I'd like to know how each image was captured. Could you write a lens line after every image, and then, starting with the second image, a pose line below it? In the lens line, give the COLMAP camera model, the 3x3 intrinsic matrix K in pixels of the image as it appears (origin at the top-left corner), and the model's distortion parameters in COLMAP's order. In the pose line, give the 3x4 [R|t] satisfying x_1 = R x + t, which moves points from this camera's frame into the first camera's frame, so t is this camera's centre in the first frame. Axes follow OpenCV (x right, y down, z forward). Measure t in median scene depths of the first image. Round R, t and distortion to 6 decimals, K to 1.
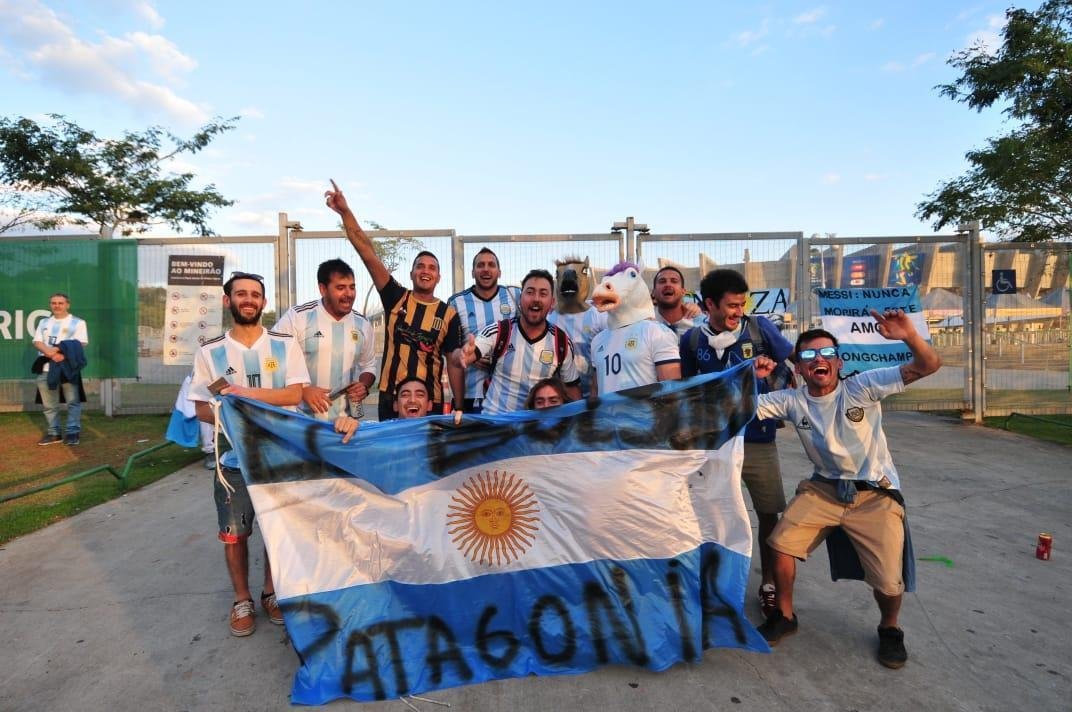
lens RADIAL K [[565.7, 0, 511.9], [0, 565.7, 354.9], [0, 0, 1]] dist [-0.001313, -0.022611]
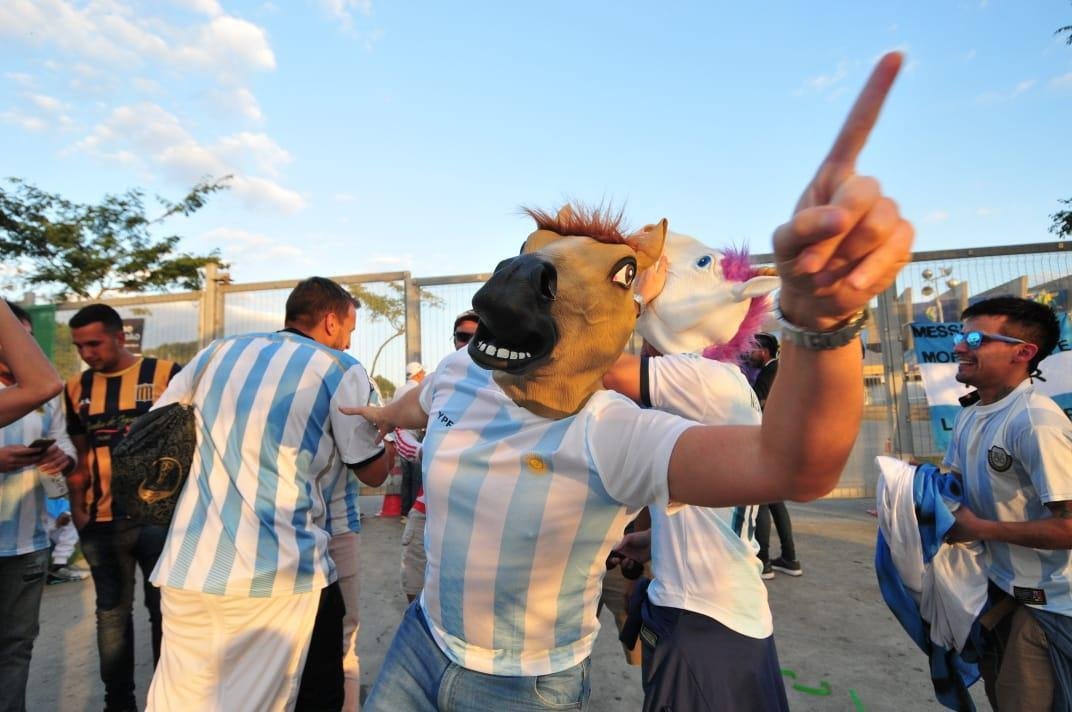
lens RADIAL K [[565.5, 0, 536.0], [0, 565.5, 356.0], [0, 0, 1]] dist [-0.000177, -0.032228]
pose [[0.989685, -0.034879, -0.138948, 0.185749], [0.018424, 0.992844, -0.117993, -0.010581], [0.142070, 0.114215, 0.983245, 0.278282]]
